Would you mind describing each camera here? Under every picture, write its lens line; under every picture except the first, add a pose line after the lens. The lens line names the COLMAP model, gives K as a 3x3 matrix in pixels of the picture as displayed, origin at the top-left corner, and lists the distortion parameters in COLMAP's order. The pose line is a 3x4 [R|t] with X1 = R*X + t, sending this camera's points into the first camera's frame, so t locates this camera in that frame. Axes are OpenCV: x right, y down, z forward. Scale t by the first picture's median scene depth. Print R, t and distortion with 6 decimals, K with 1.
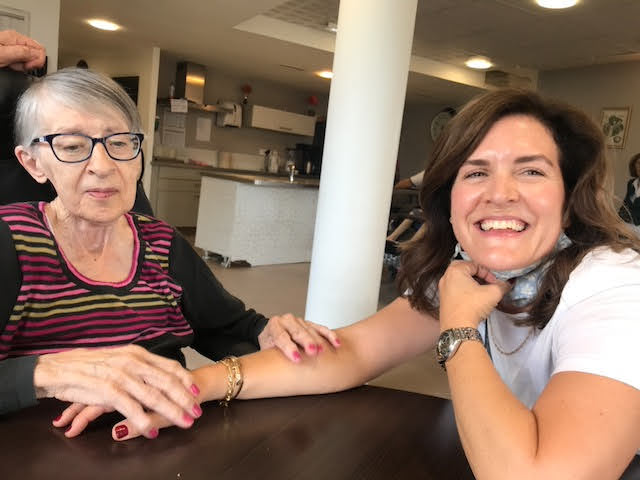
lens RADIAL K [[553.7, 0, 320.0], [0, 553.7, 240.0], [0, 0, 1]] dist [0.112834, -0.143438]
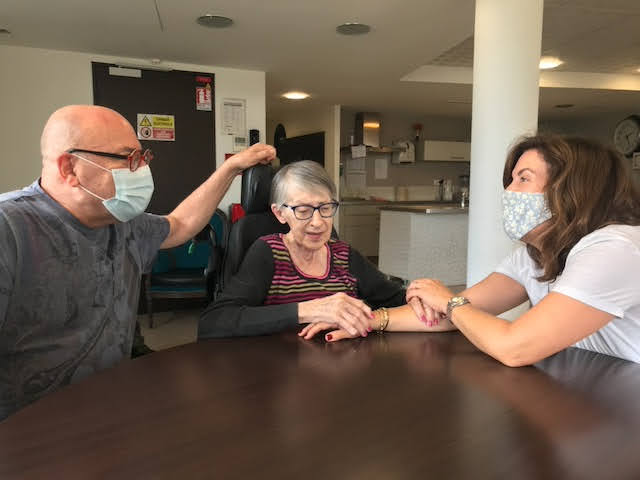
lens RADIAL K [[553.7, 0, 320.0], [0, 553.7, 240.0], [0, 0, 1]] dist [0.112834, -0.143438]
pose [[0.942543, -0.076804, -0.325135, 0.032592], [0.058459, 0.996116, -0.065838, 0.011638], [0.328929, 0.043048, 0.943373, -0.099241]]
